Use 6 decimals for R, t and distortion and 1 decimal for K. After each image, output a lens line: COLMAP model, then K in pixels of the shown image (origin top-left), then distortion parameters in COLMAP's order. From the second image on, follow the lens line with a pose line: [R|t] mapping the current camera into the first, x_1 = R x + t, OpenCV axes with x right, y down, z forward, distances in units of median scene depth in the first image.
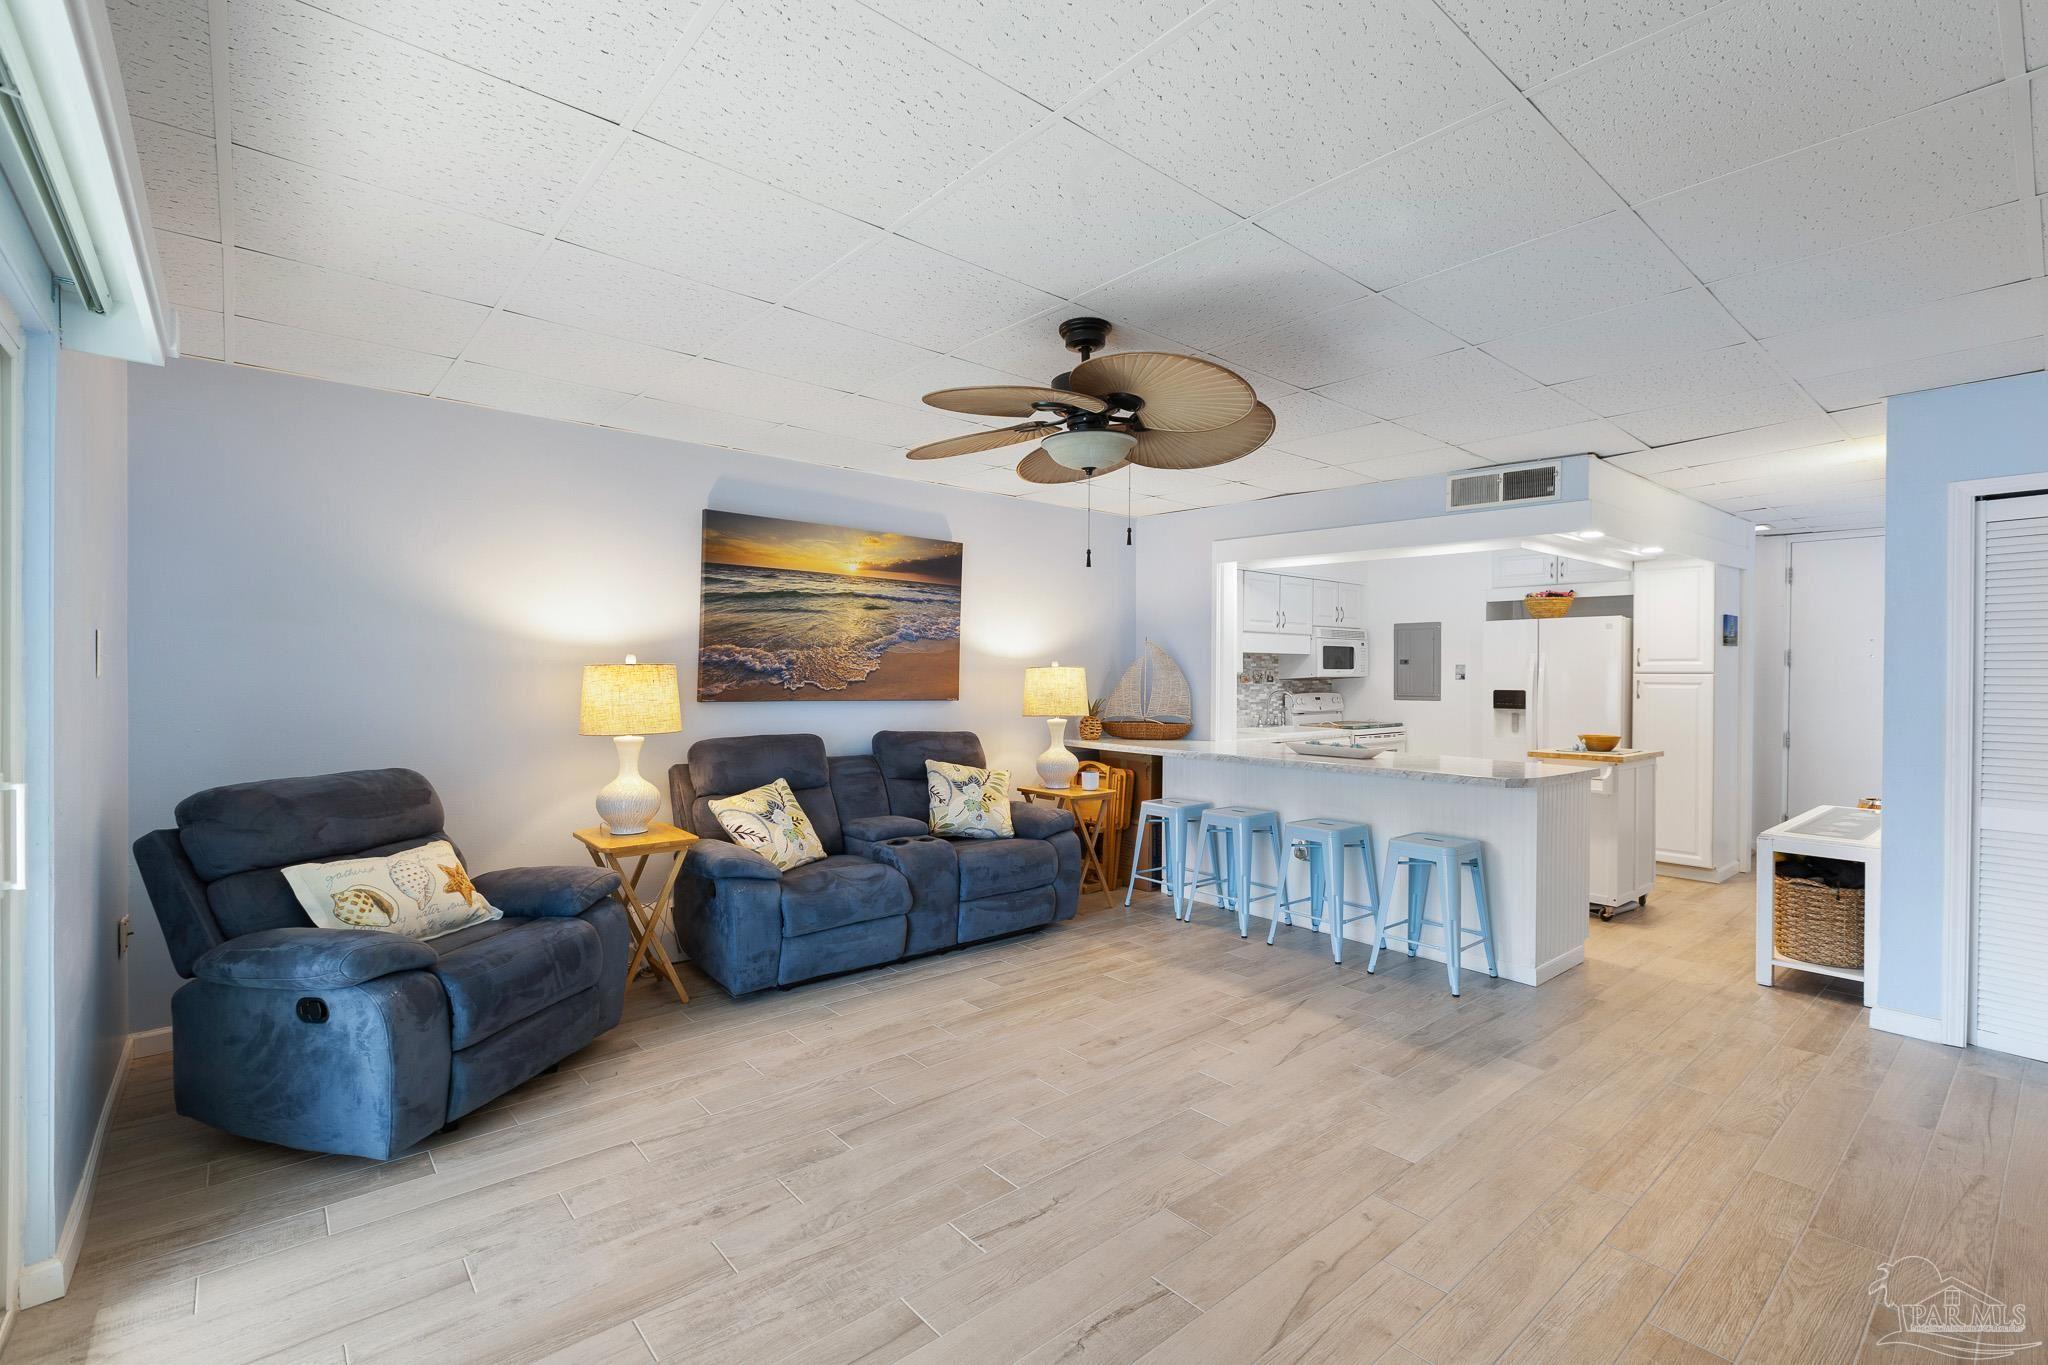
lens RADIAL K [[909.7, 0, 1026.8], [0, 909.7, 679.3], [0, 0, 1]] dist [-0.000252, 0.000000]
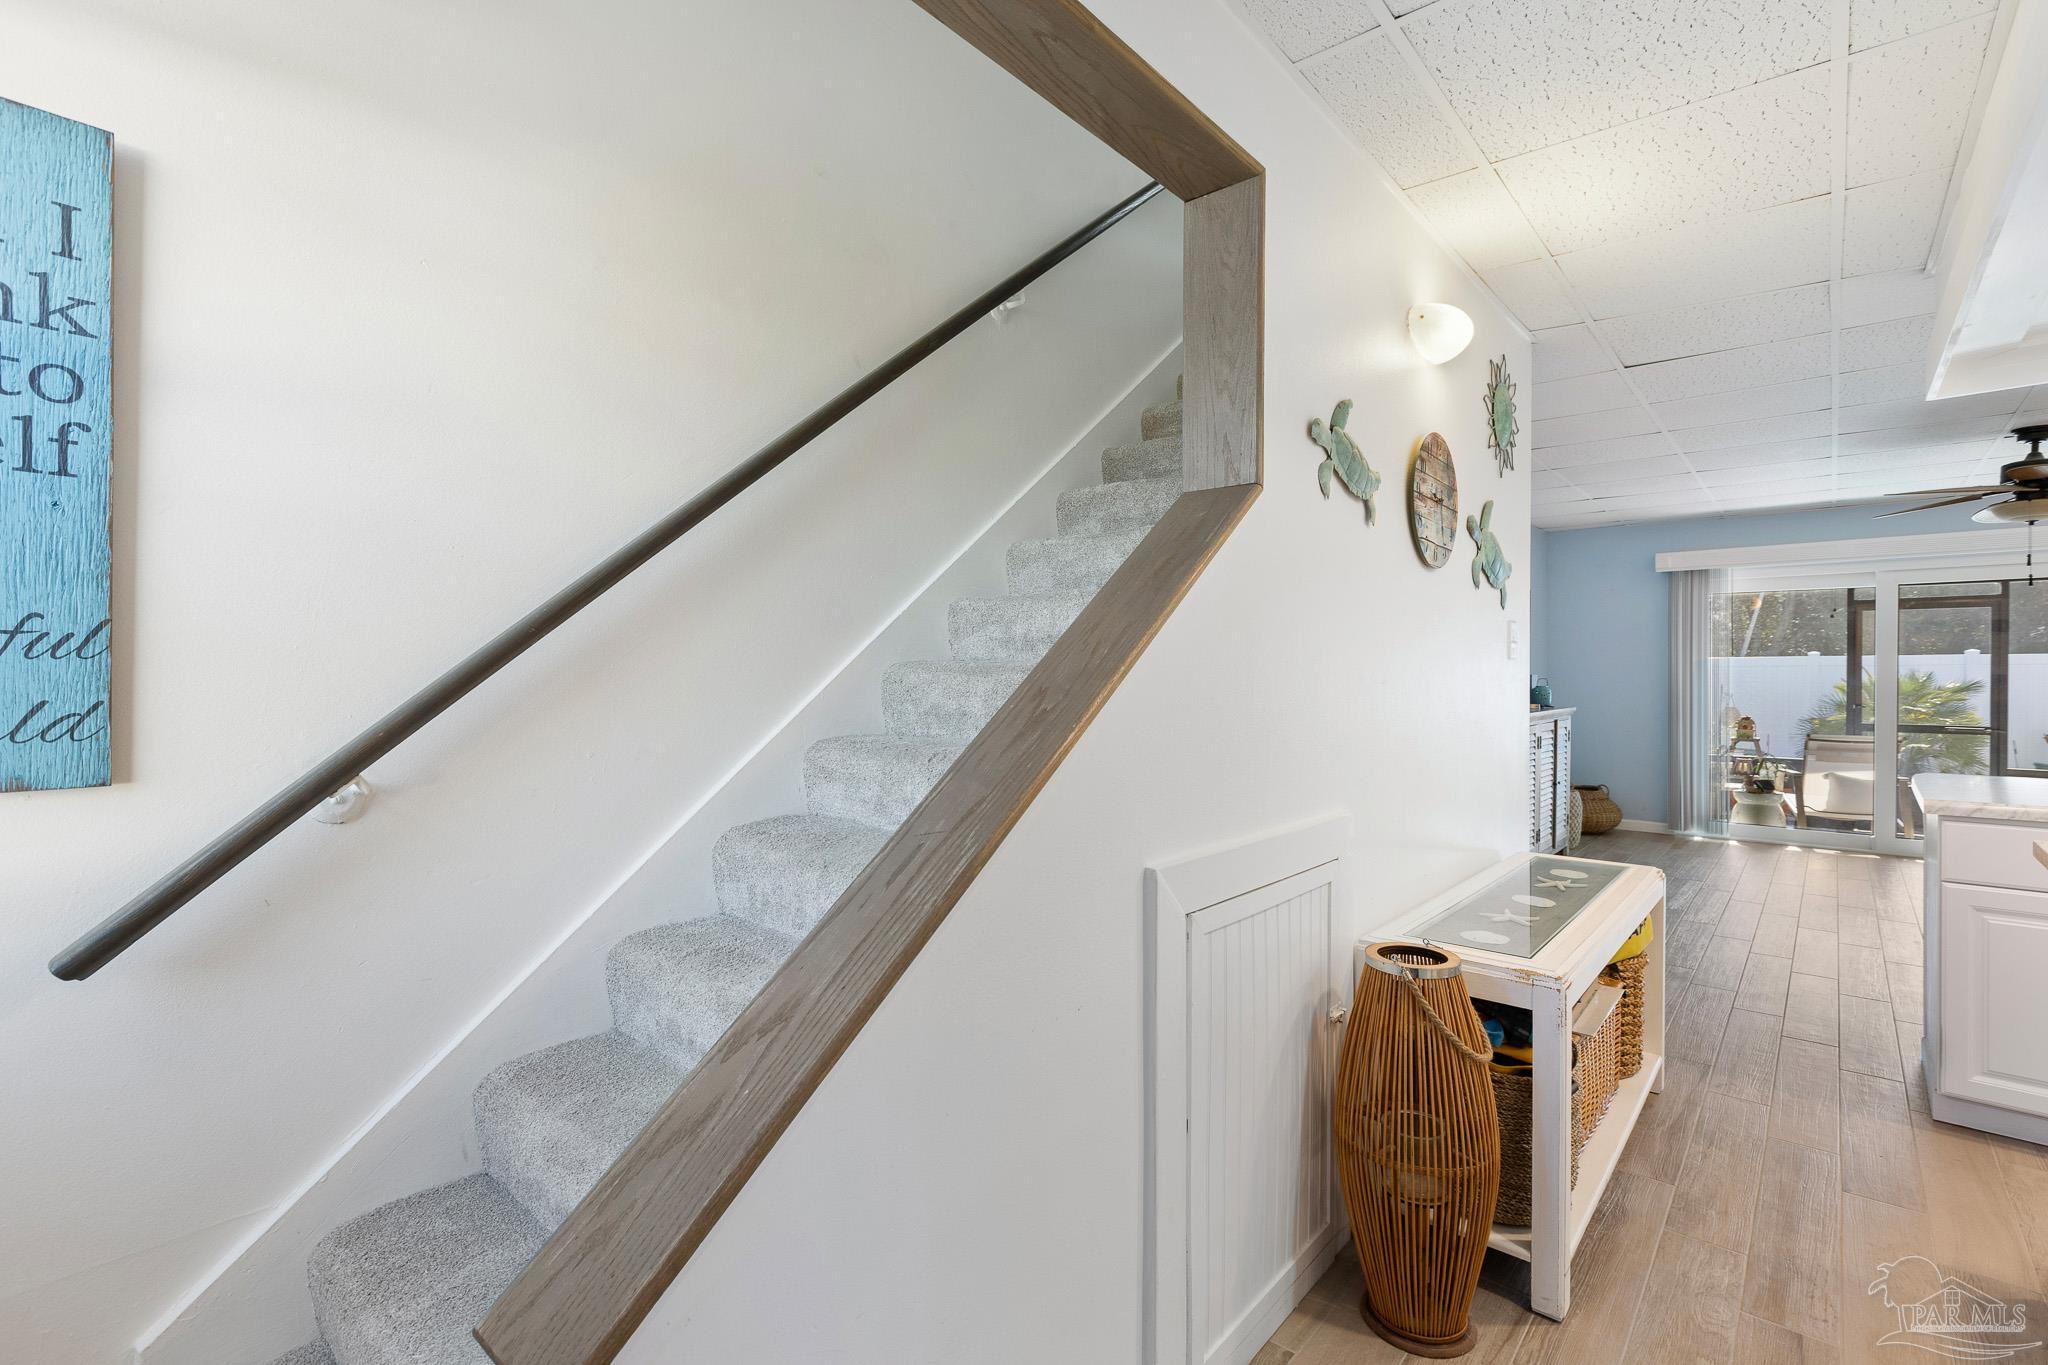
lens RADIAL K [[916.7, 0, 1031.2], [0, 916.7, 681.5], [0, 0, 1]] dist [0.002673, -0.000374]
pose [[-0.989364, -0.006664, -0.145307, 1.146834], [-0.009027, 0.999837, 0.015608, 0.016868], [0.145179, 0.016754, -0.989263, 1.342165]]
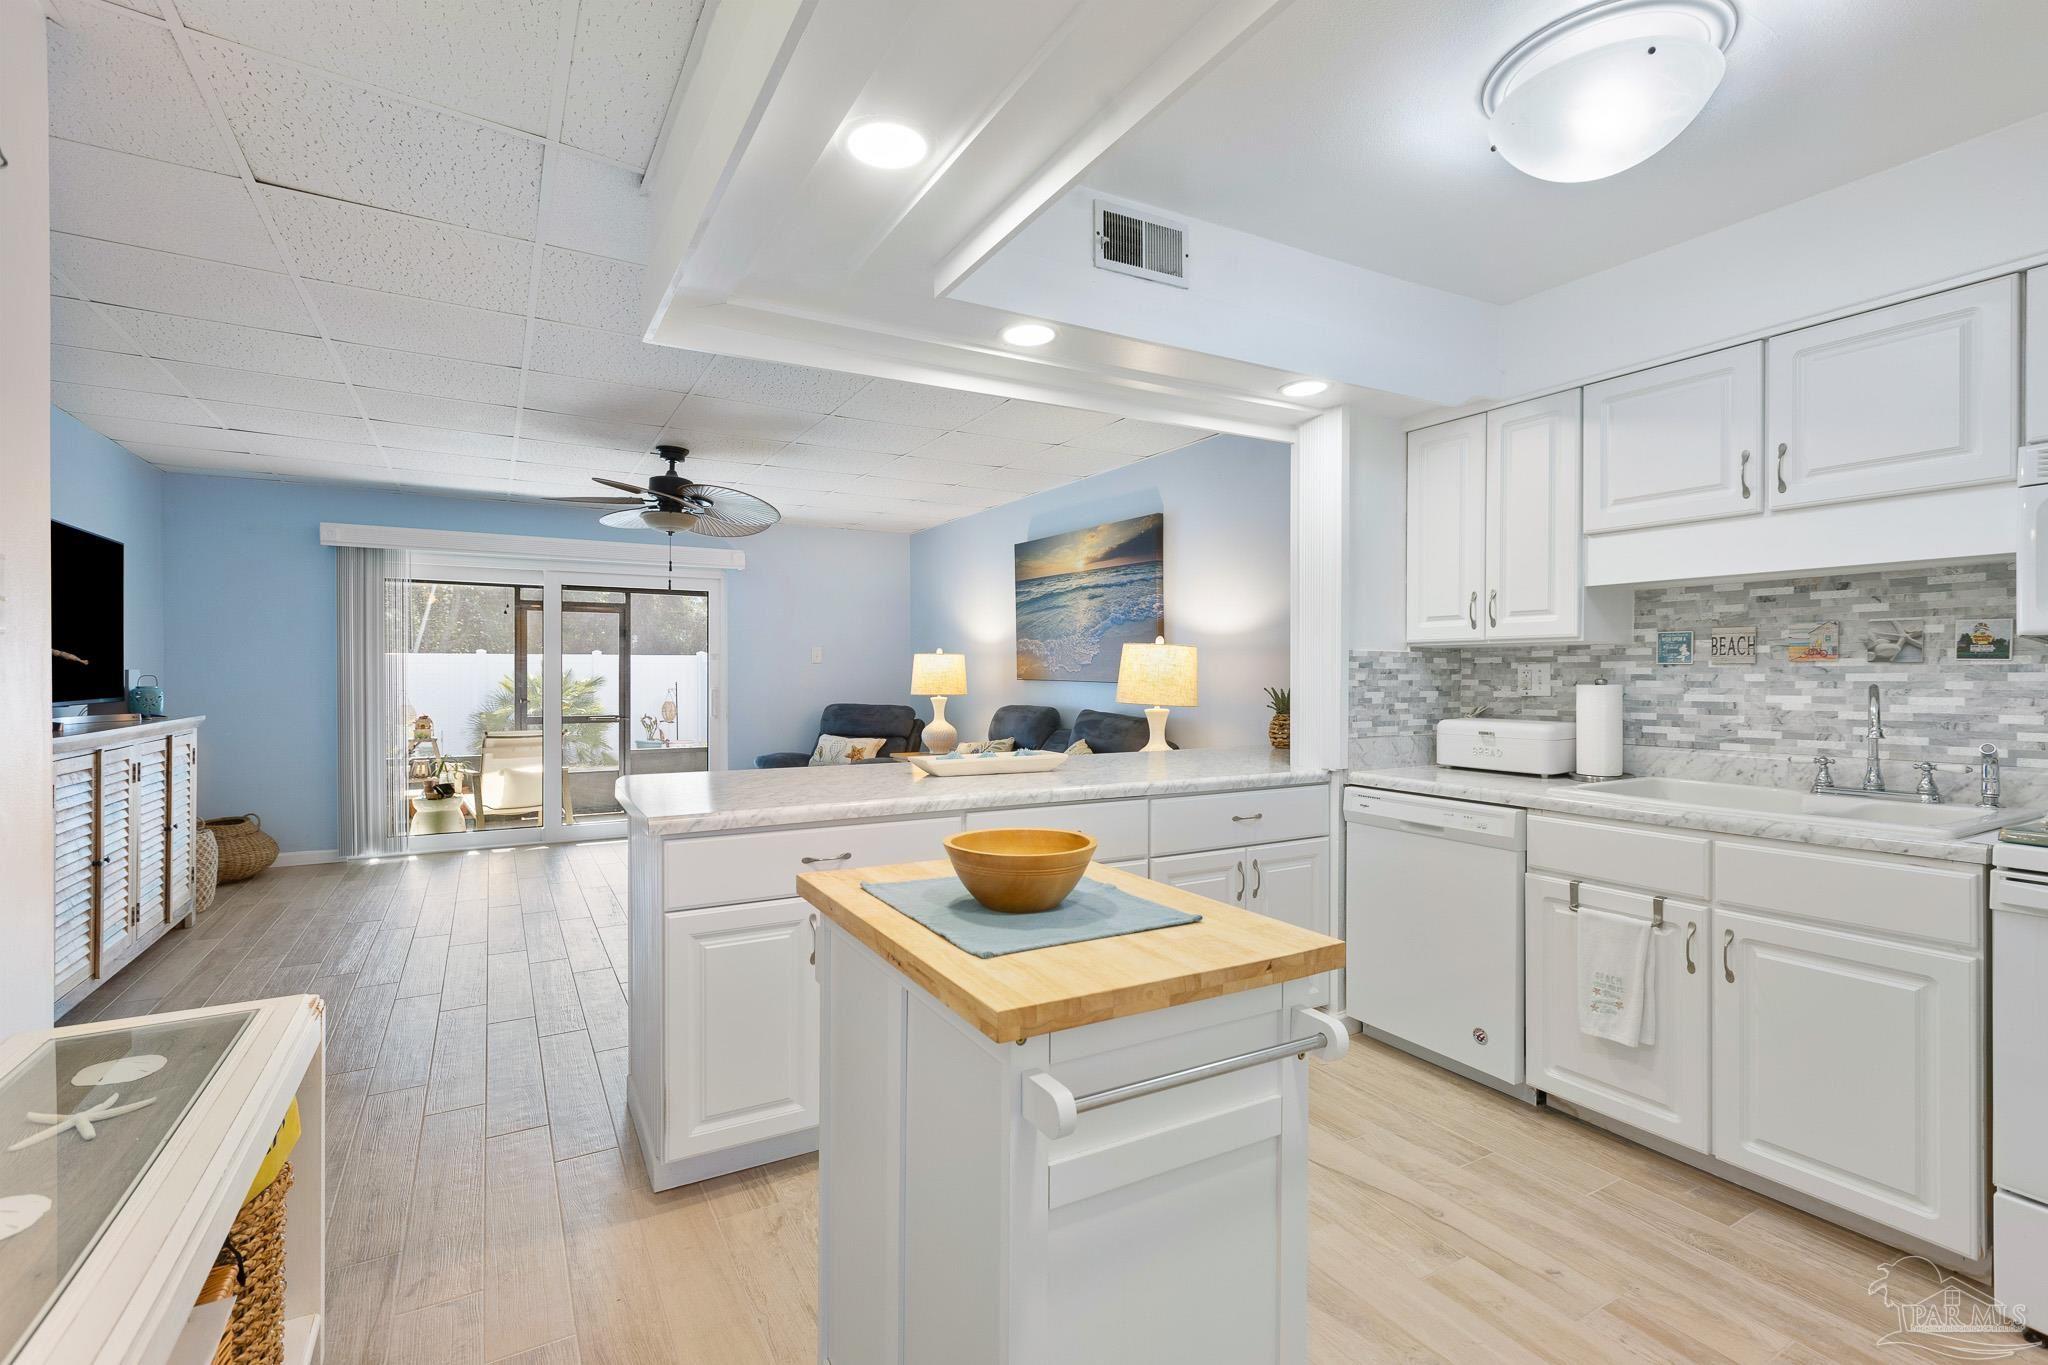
lens RADIAL K [[920.7, 0, 1022.6], [0, 920.7, 674.2], [0, 0, 1]] dist [0.005254, -0.000789]
pose [[-0.181159, -0.005171, -0.983440, 0.961006], [-0.010282, 0.999941, -0.003363, 0.019245], [0.983400, 0.009503, -0.181201, 1.149270]]
